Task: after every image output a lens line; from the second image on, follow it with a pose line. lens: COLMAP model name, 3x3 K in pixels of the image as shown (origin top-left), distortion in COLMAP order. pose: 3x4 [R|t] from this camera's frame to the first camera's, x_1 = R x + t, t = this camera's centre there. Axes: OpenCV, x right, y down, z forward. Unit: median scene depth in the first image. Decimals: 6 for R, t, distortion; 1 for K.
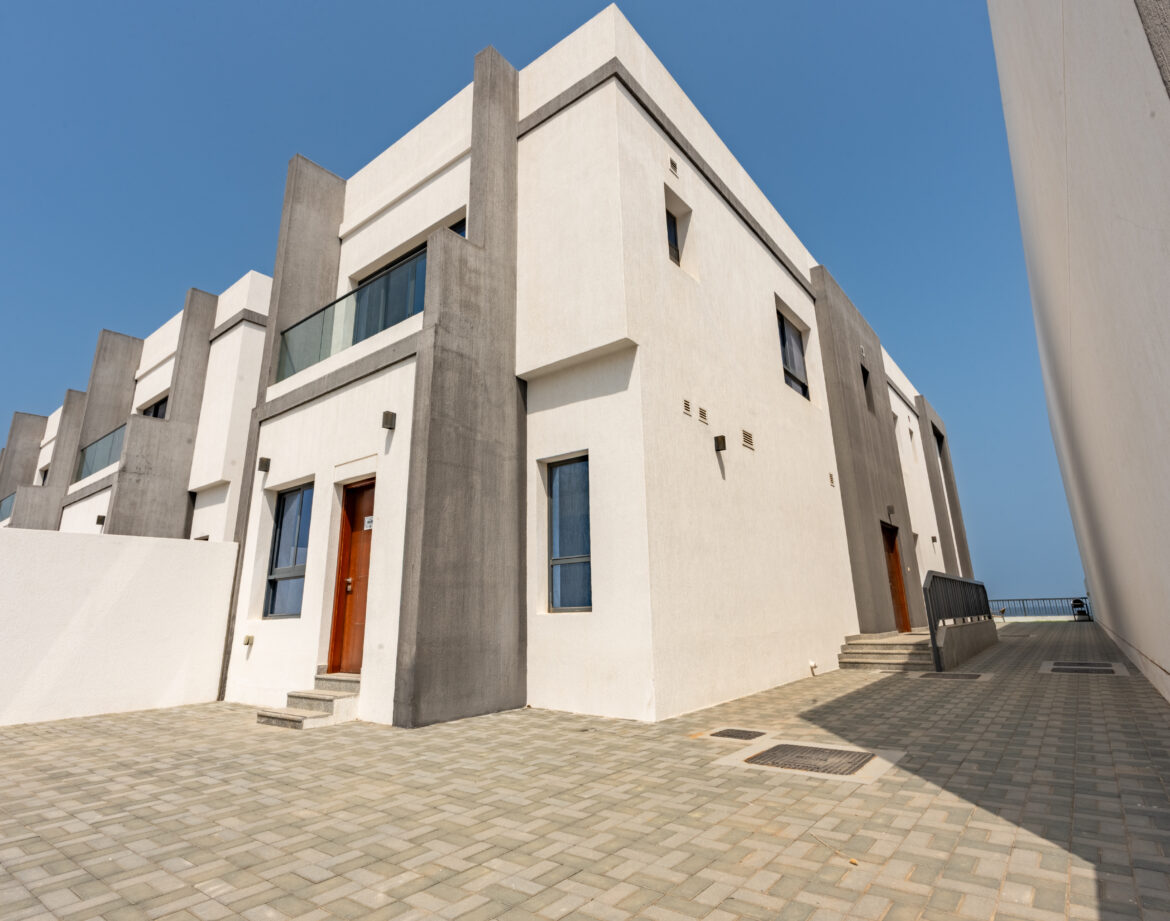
lens RADIAL K [[609.7, 0, 584.9], [0, 609.7, 451.4], [0, 0, 1]] dist [-0.003978, -0.000452]
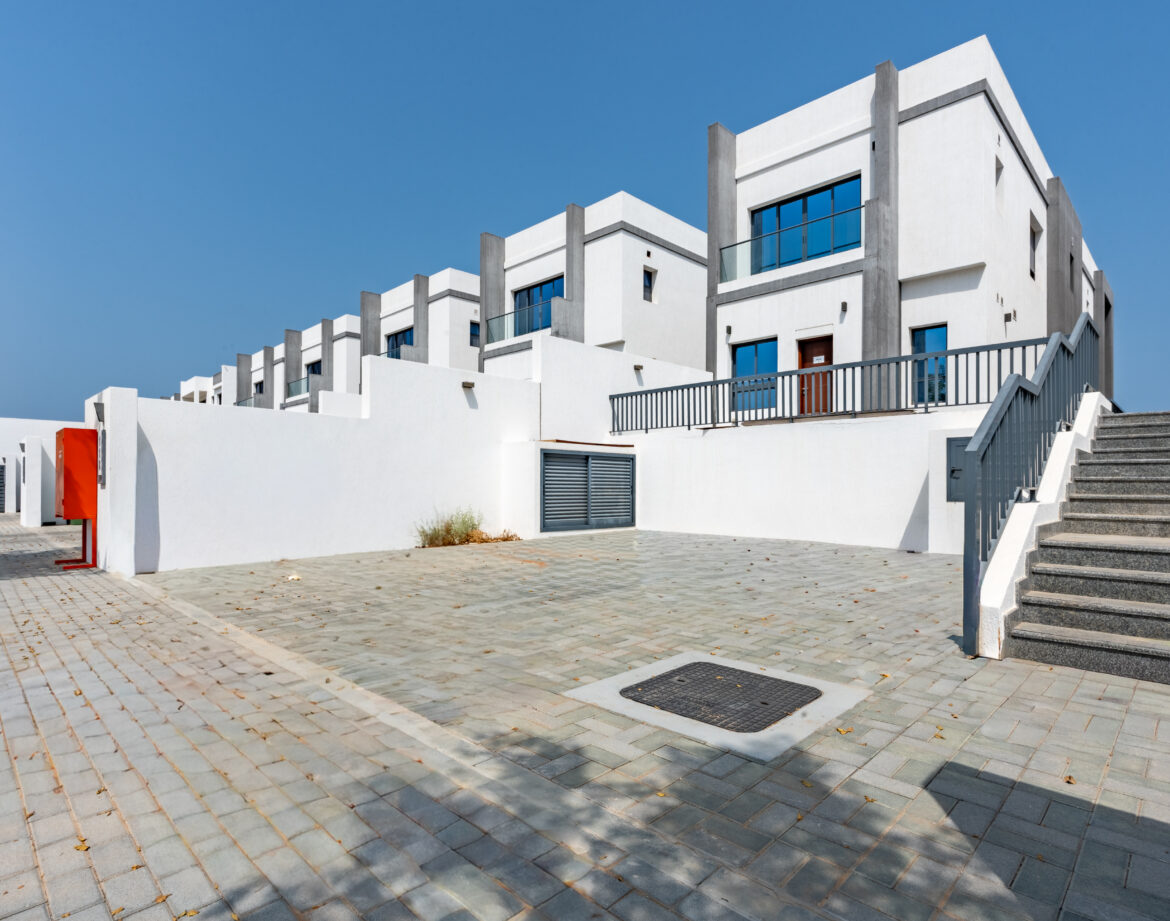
lens RADIAL K [[609.7, 0, 571.3], [0, 609.7, 489.9], [0, 0, 1]] dist [-0.003978, -0.000452]
pose [[0.990543, 0.033611, -0.133021, -0.790223], [0.003750, 0.962534, 0.271133, -0.014003], [0.137151, -0.269068, 0.953306, -1.017479]]
